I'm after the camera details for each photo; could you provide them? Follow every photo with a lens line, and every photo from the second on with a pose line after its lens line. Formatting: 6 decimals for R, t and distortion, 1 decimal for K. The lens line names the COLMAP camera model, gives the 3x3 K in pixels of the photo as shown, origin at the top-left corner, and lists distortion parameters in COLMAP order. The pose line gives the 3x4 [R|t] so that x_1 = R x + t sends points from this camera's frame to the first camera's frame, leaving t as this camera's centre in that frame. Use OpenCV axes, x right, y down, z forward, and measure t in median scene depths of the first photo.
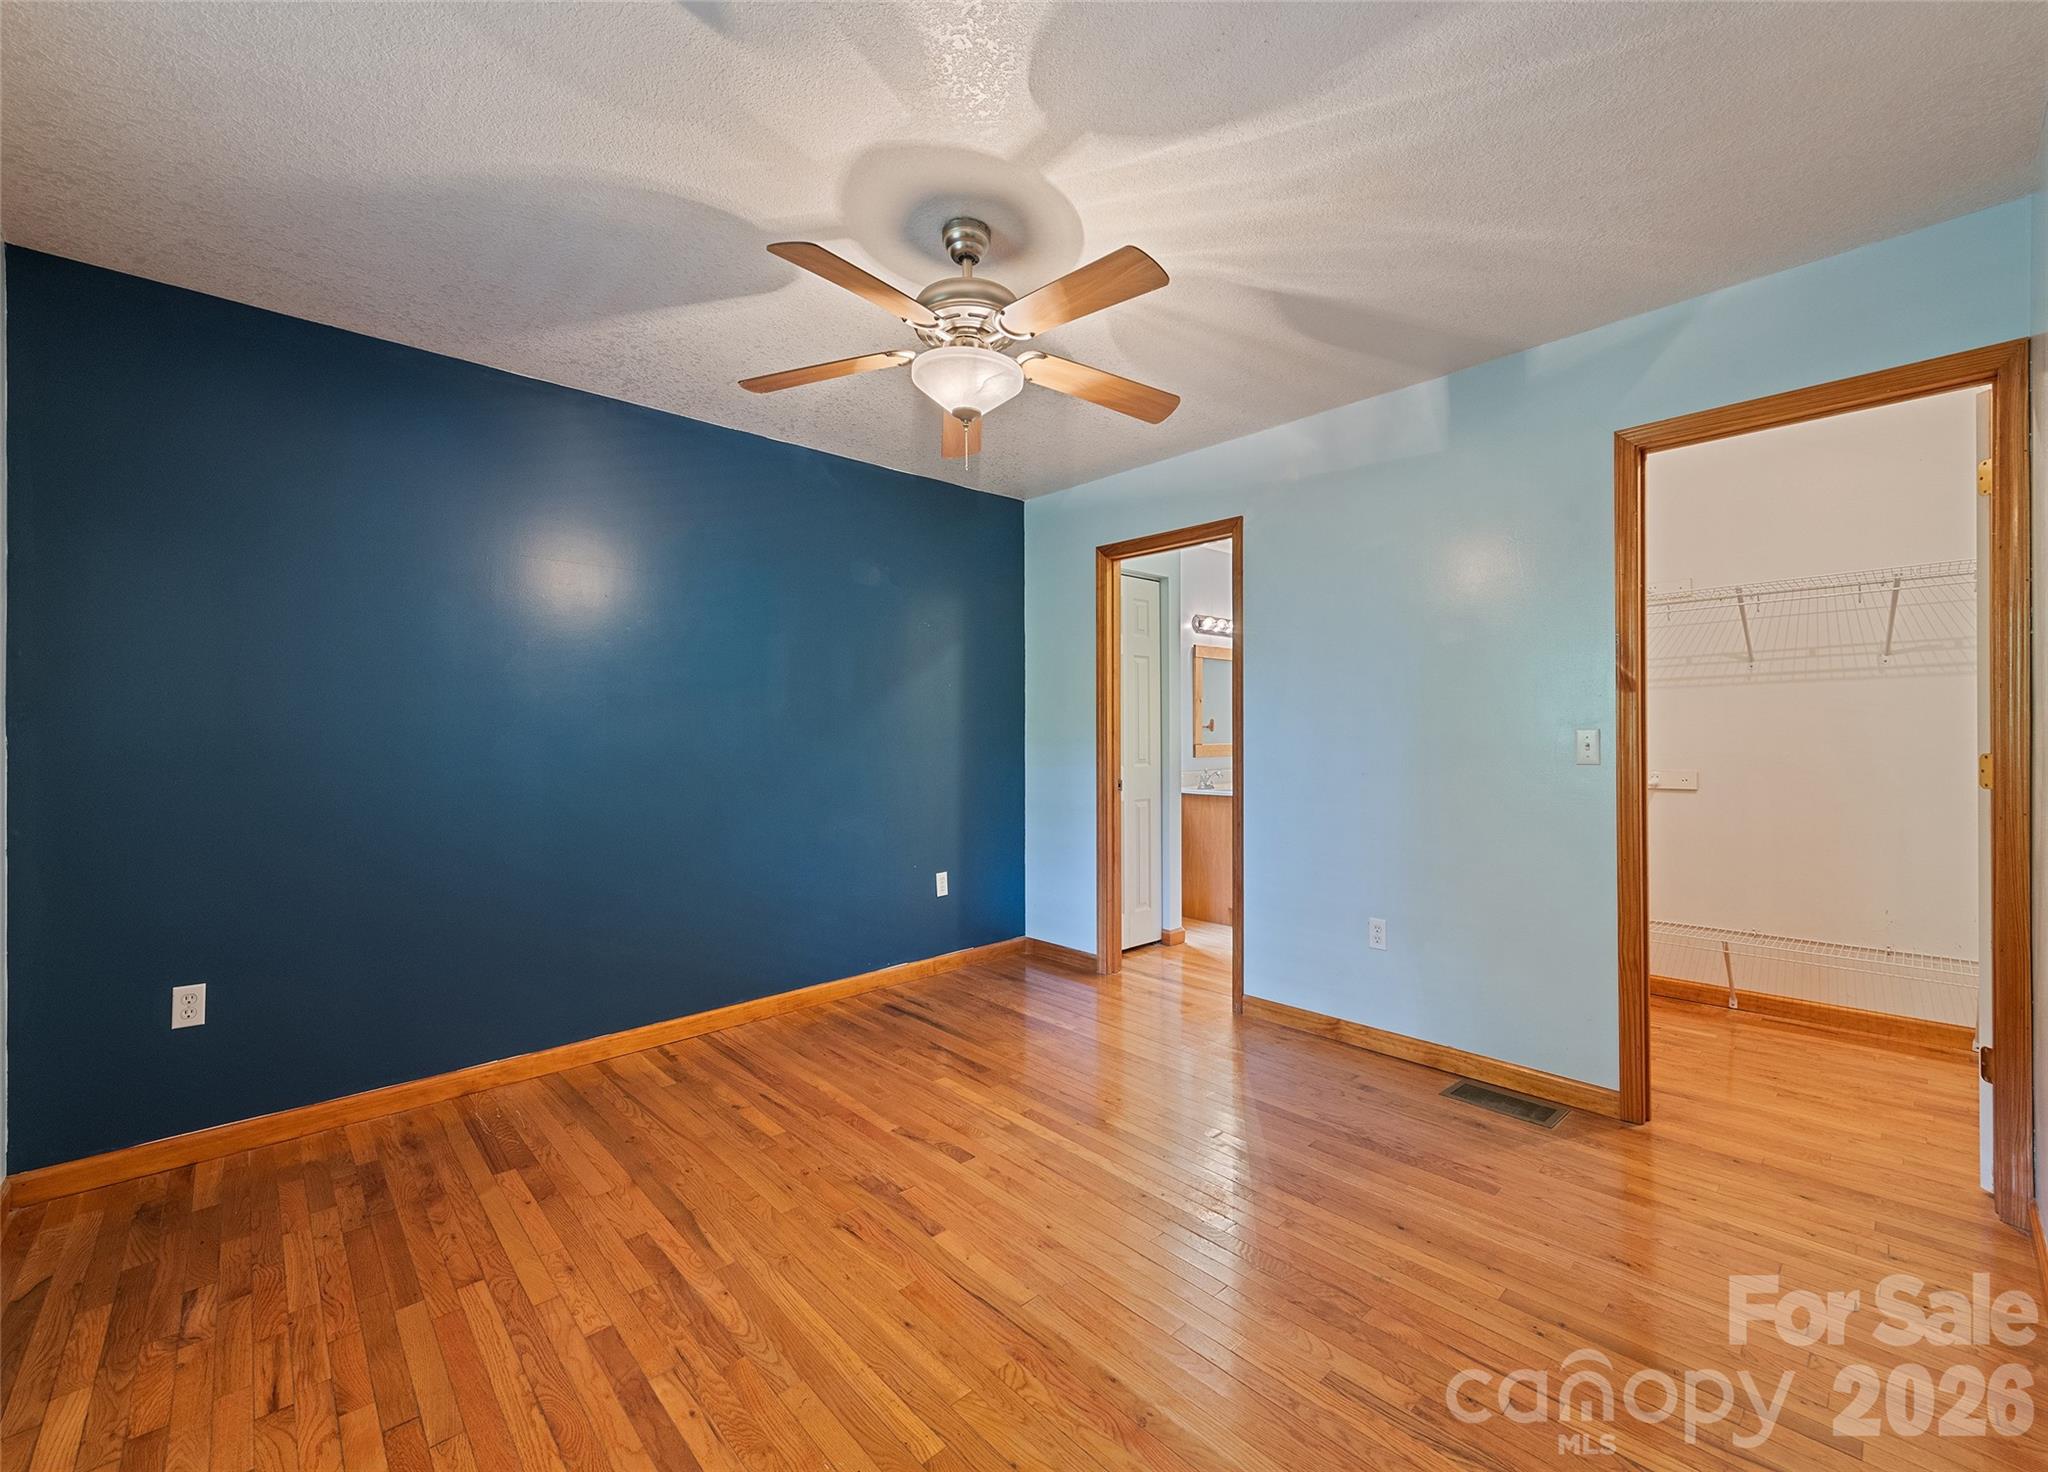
lens RADIAL K [[847.2, 0, 1024.0], [0, 847.2, 736.0], [0, 0, 1]] dist [0.011571, -0.000017]
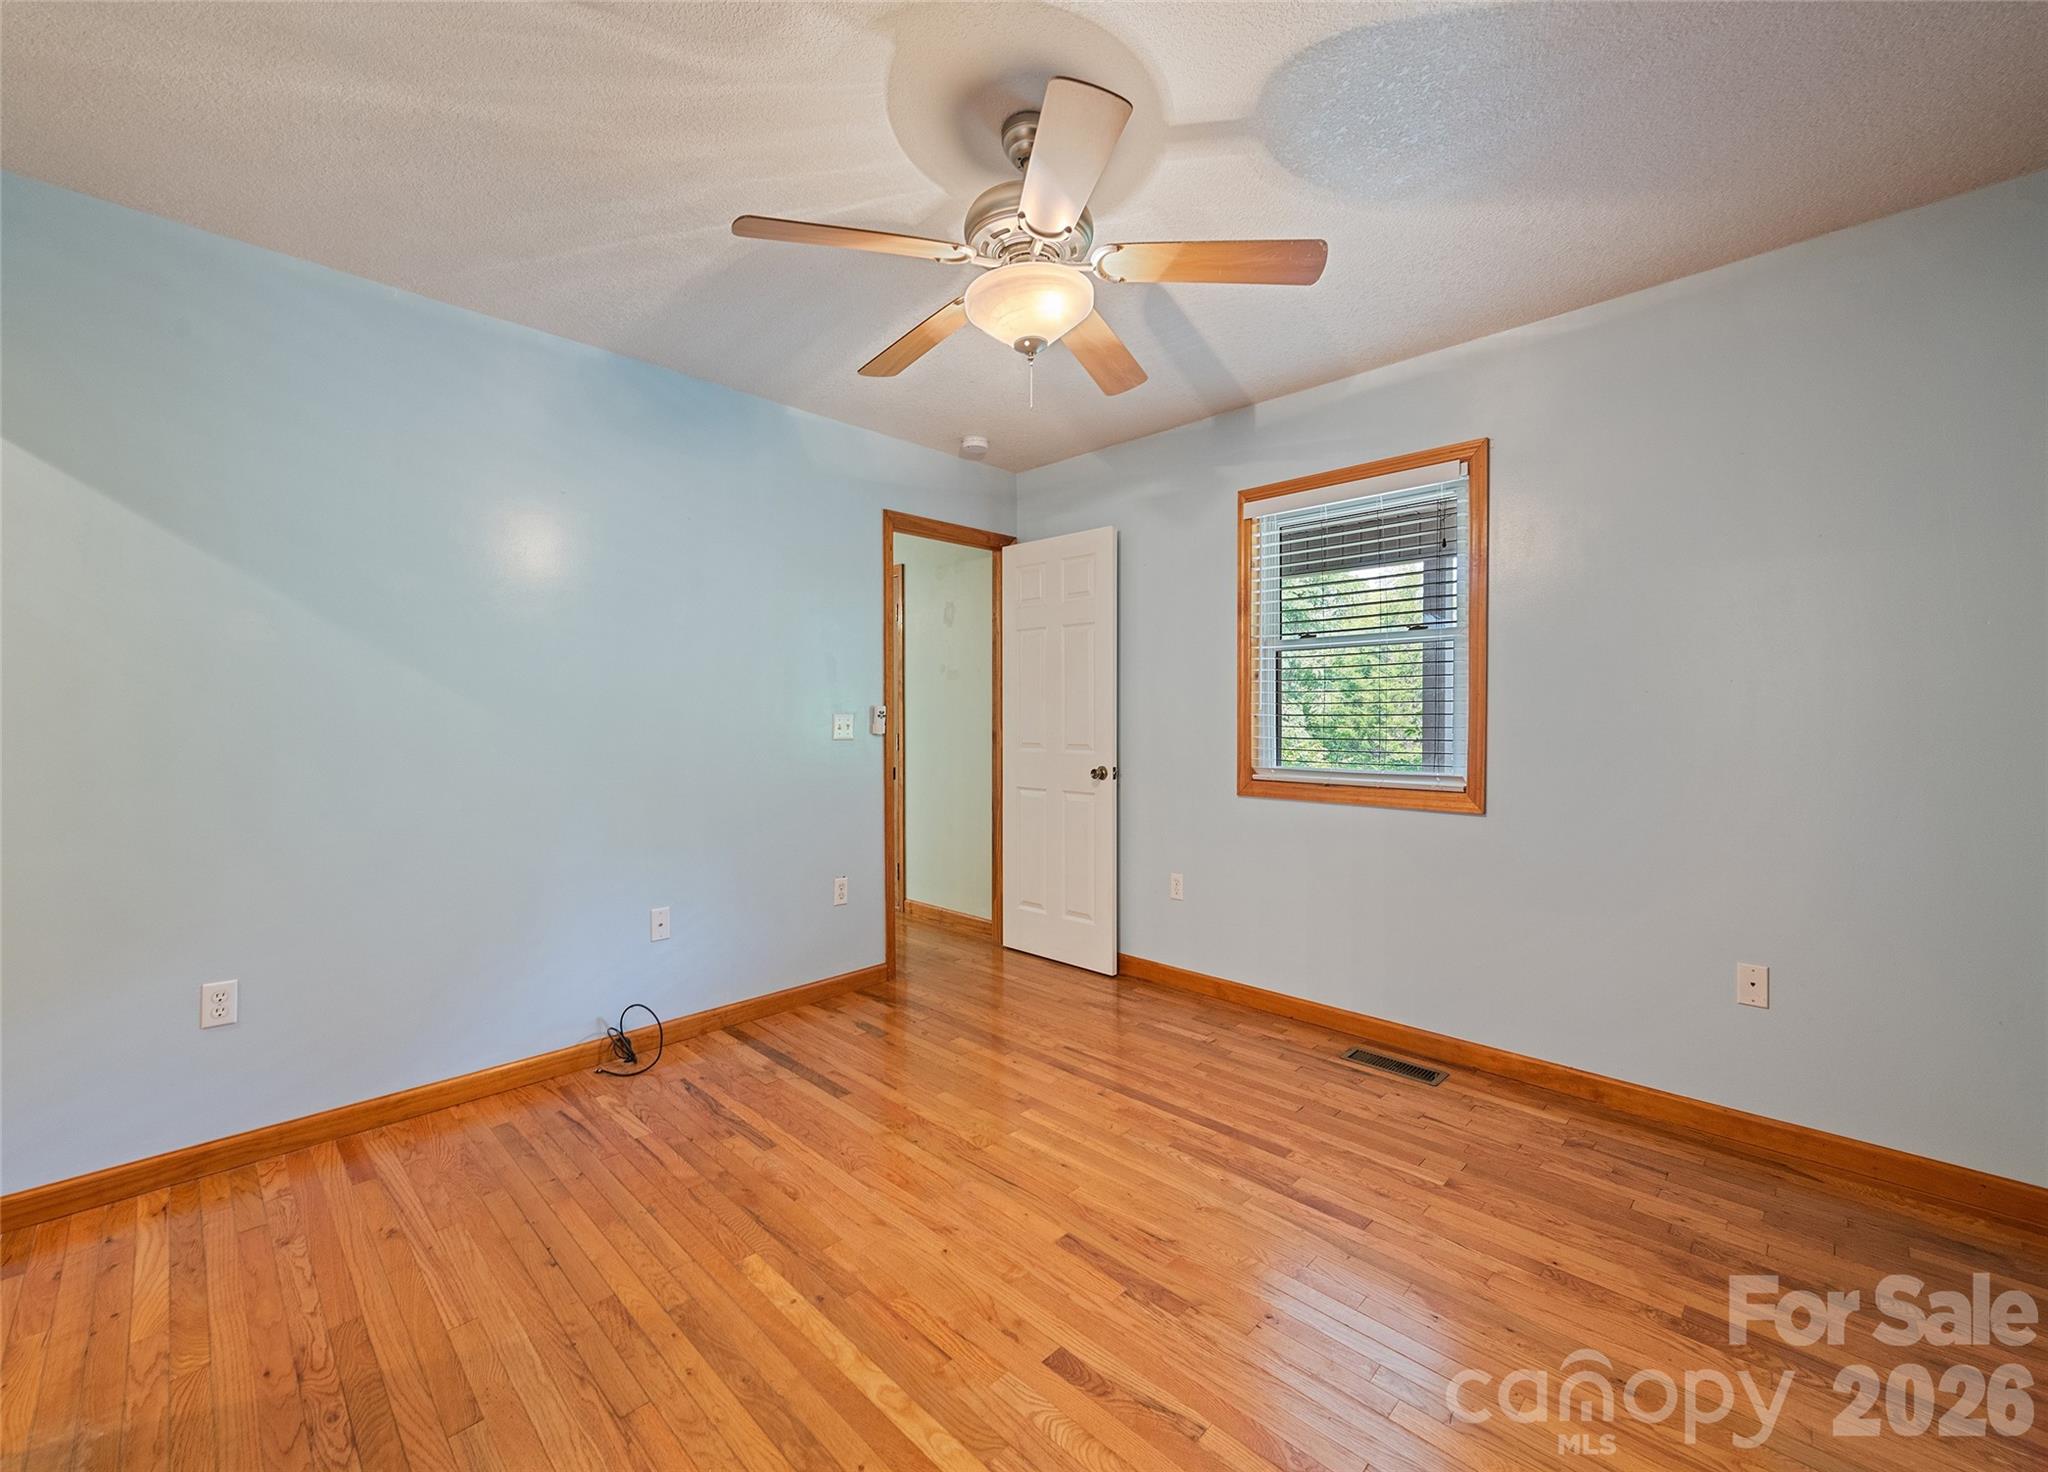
lens RADIAL K [[822.4, 0, 1017.7], [0, 822.4, 705.2], [0, 0, 1]] dist [0.002149, -0.000292]
pose [[-0.999048, 0.007676, -0.042938, -0.014986], [0.007726, 0.999970, -0.000994, -0.011626], [0.042929, -0.001325, -0.999077, 1.815342]]
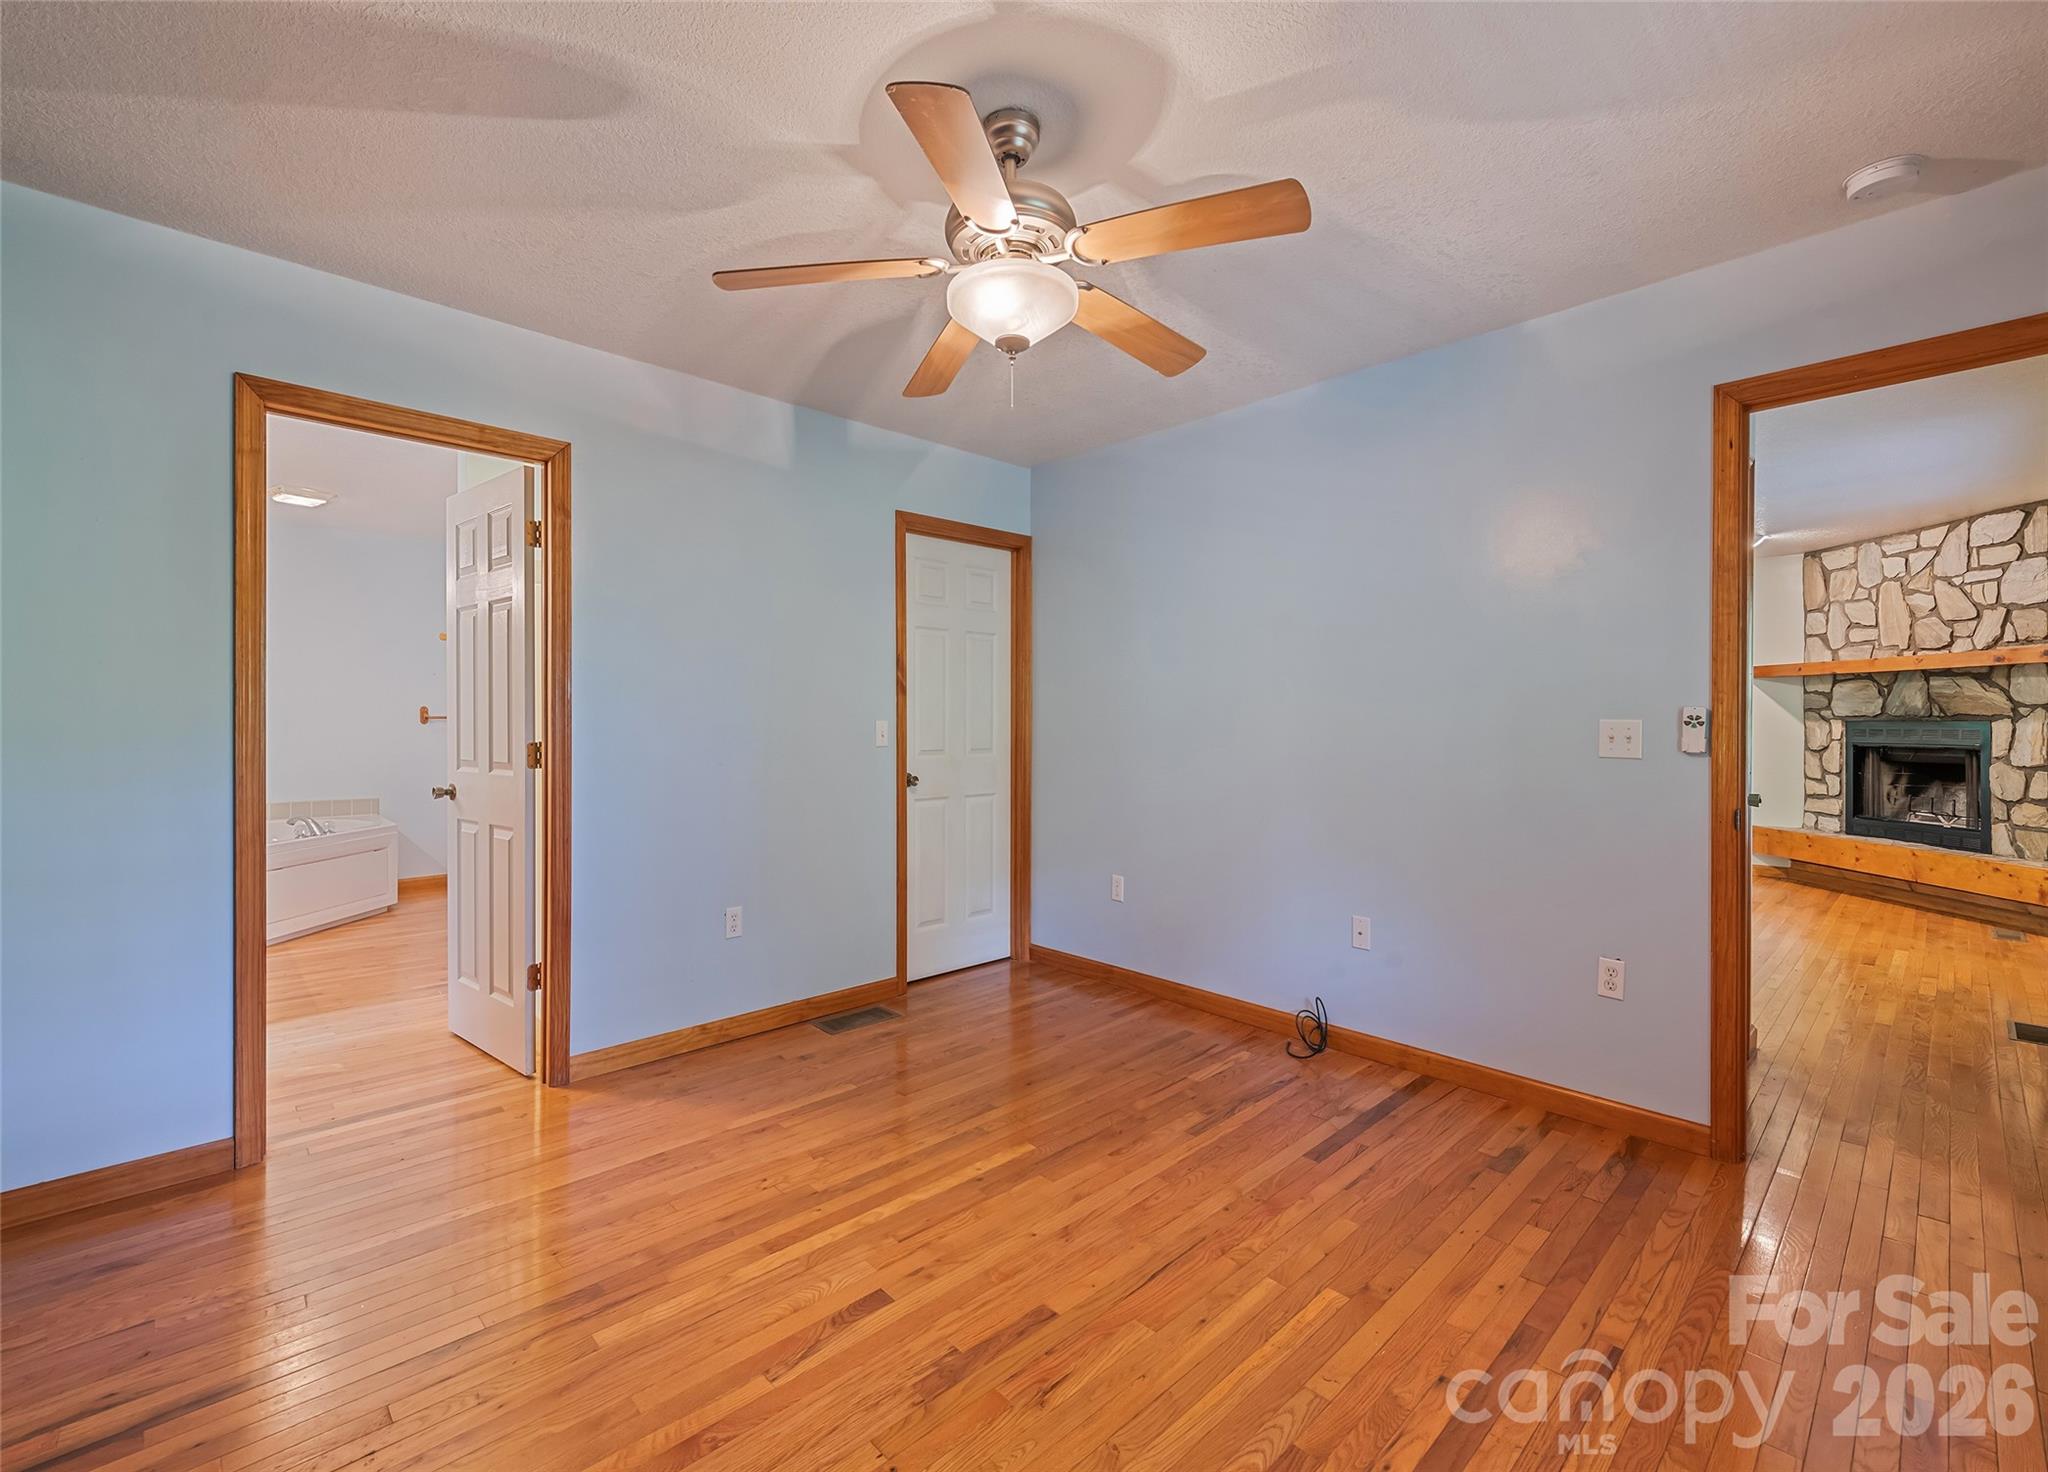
lens RADIAL K [[881.0, 0, 1025.3], [0, 881.0, 725.5], [0, 0, 1]] dist [-0.001474, -0.000393]
pose [[-0.013786, -0.002181, 0.999903, -0.923214], [0.007567, 0.999969, 0.002286, -0.000377], [-0.999876, 0.007598, -0.013769, 0.976160]]
